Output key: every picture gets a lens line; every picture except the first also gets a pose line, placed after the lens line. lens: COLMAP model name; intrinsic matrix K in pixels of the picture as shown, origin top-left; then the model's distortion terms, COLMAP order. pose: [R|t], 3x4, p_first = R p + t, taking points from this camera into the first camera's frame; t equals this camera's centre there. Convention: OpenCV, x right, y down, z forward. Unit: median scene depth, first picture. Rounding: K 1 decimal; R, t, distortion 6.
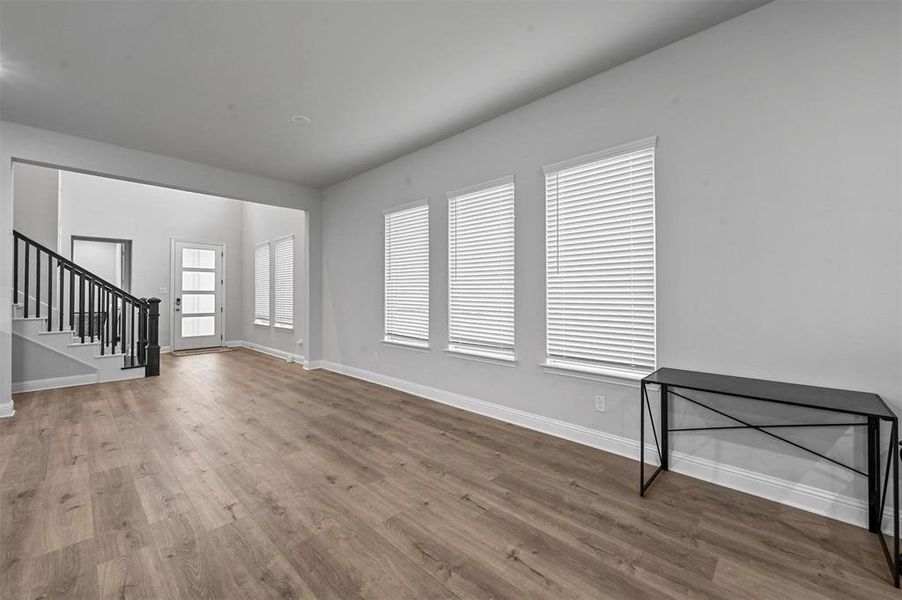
lens RADIAL K [[358.0, 0, 446.7], [0, 358.0, 298.0], [0, 0, 1]] dist [-0.001110, -0.000028]
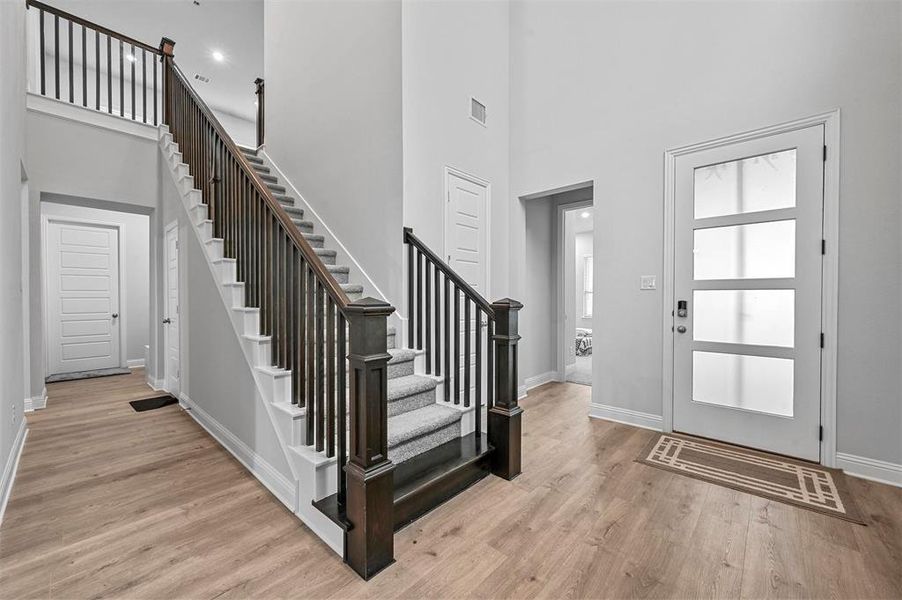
lens RADIAL K [[358.0, 0, 446.7], [0, 358.0, 298.0], [0, 0, 1]] dist [-0.001110, -0.000028]
pose [[0.012826, 0.004904, -0.999906, -0.341549], [-0.007484, 0.999960, 0.004808, -0.001850], [0.999890, 0.007421, 0.012863, 0.696448]]
